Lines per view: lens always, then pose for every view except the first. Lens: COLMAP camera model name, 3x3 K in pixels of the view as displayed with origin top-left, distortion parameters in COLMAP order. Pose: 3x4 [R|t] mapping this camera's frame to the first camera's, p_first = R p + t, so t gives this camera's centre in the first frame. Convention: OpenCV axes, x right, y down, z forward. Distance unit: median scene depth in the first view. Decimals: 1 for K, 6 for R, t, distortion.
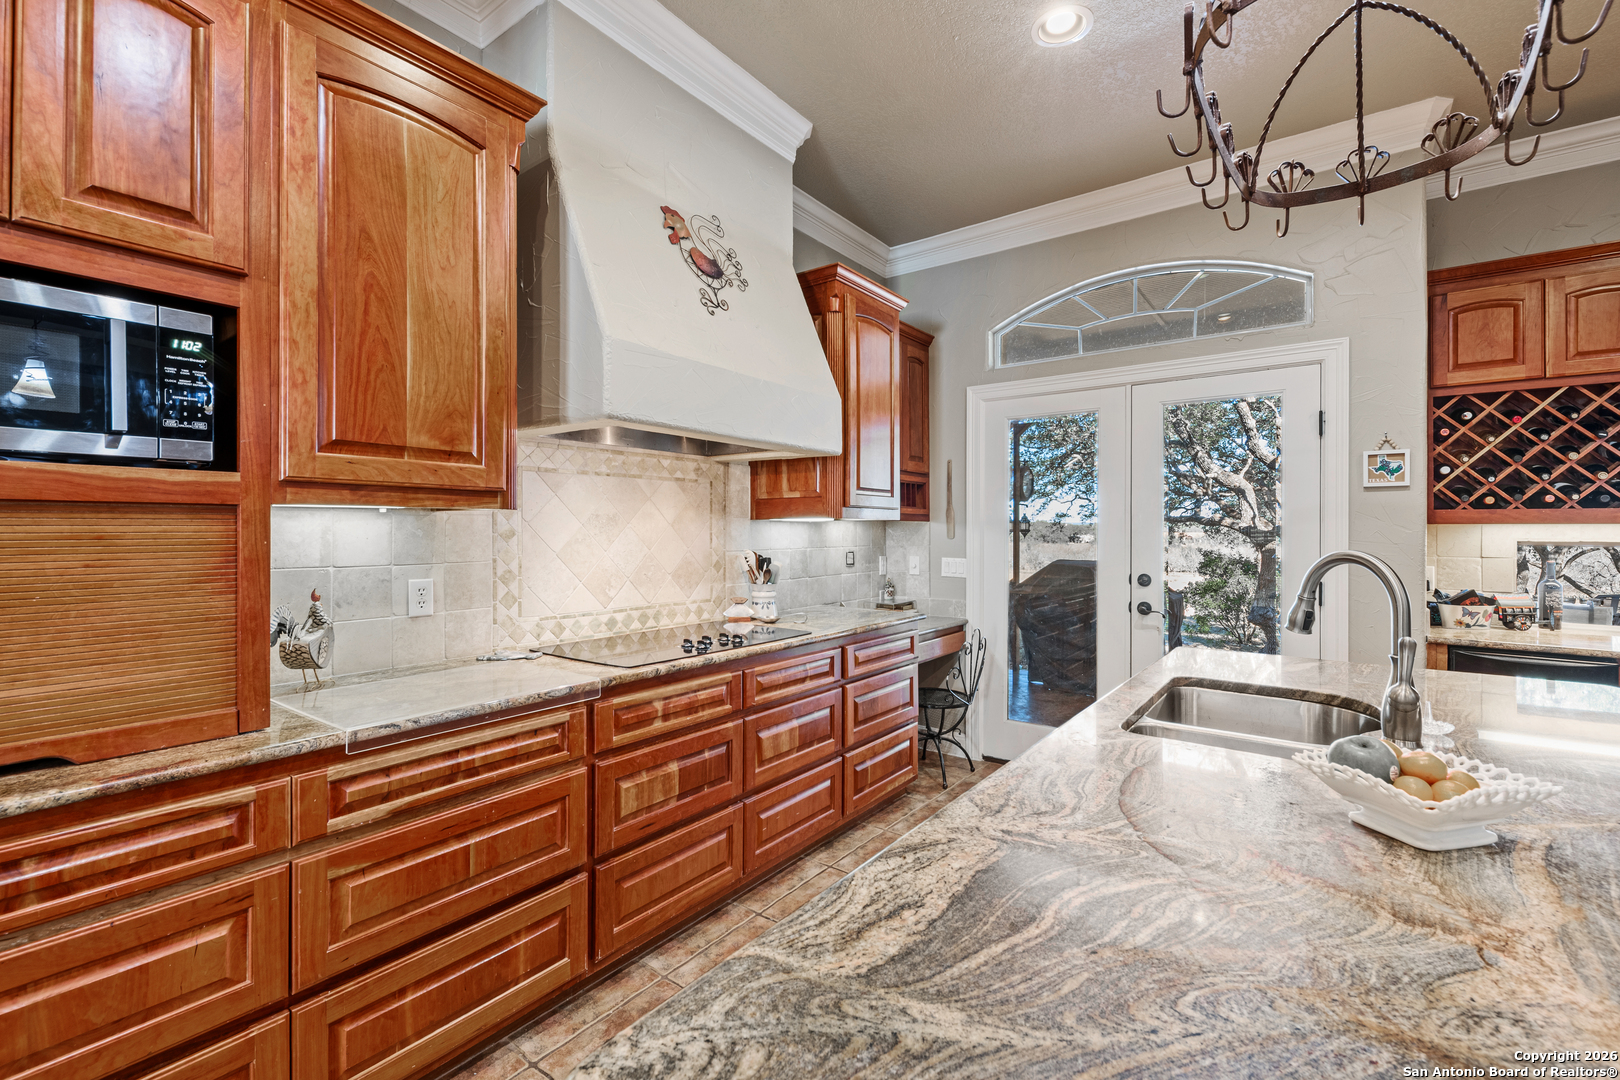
lens RADIAL K [[702.4, 0, 810.0], [0, 702.4, 540.0], [0, 0, 1]] dist [0.000145, 0.000085]
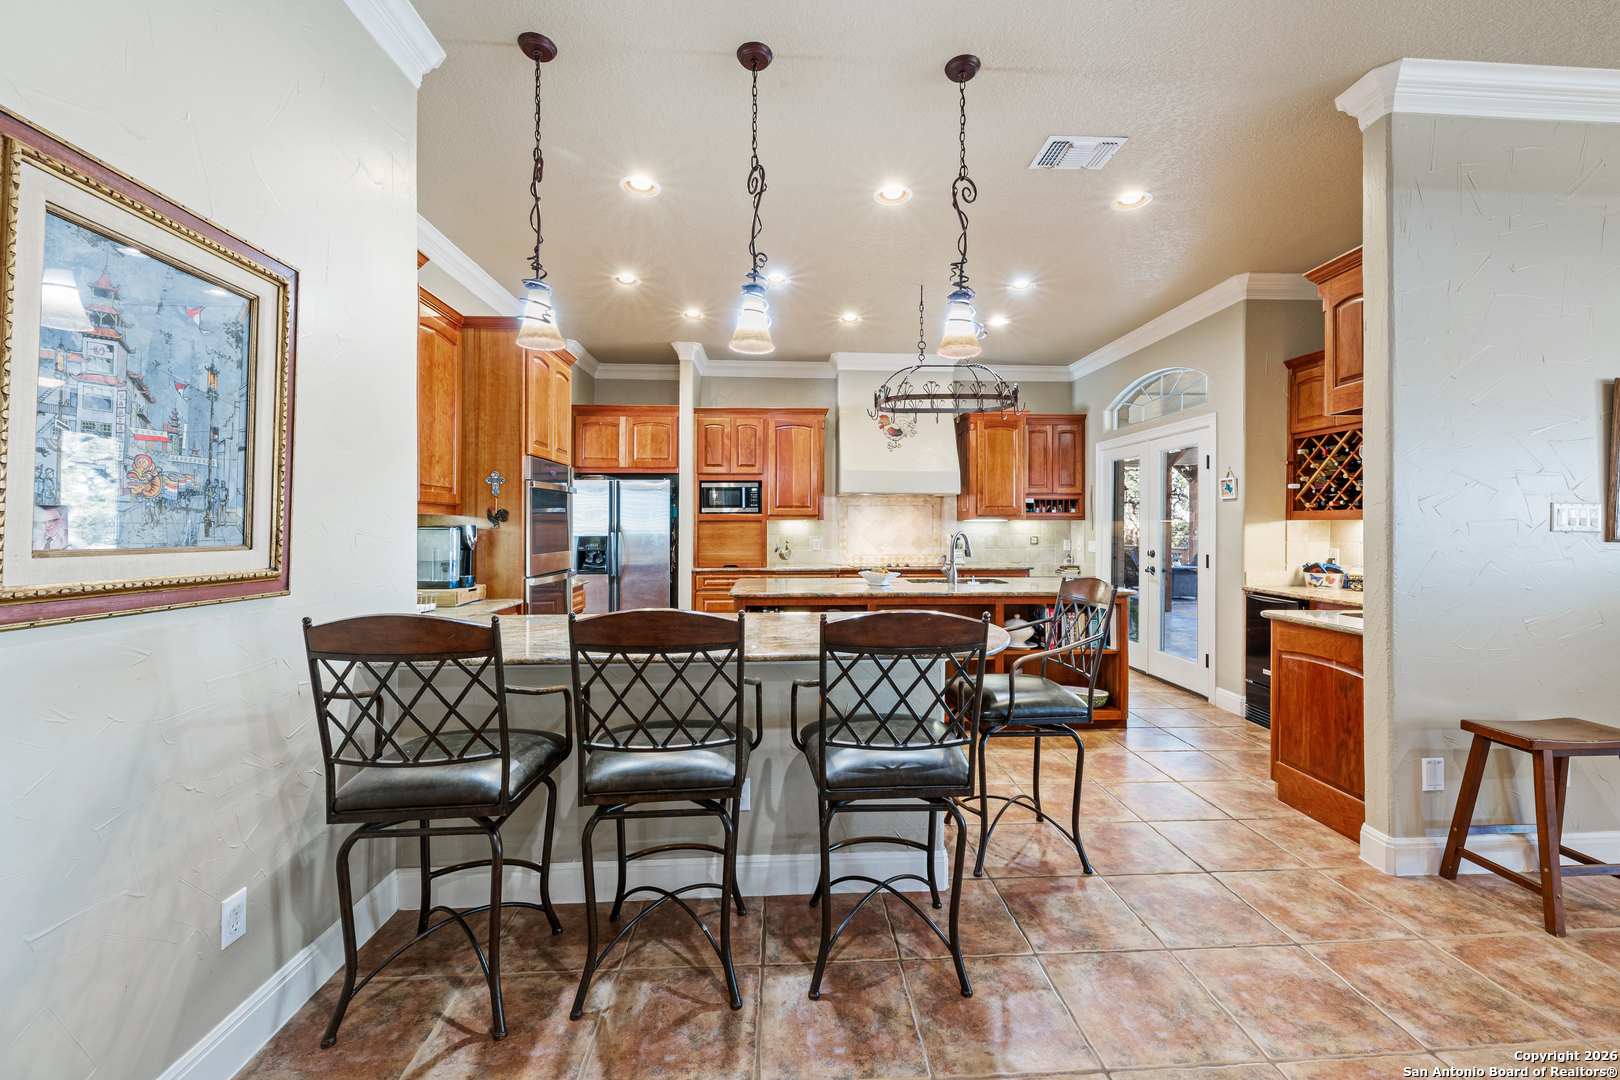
lens RADIAL K [[630.7, 0, 810.0], [0, 630.7, 540.0], [0, 0, 1]] dist [0.007244, -0.000080]
pose [[0.652443, 0.015063, -0.757688, 1.289858], [-0.009616, 0.999887, 0.011598, 0.015826], [0.757777, -0.000281, 0.652514, -0.761522]]
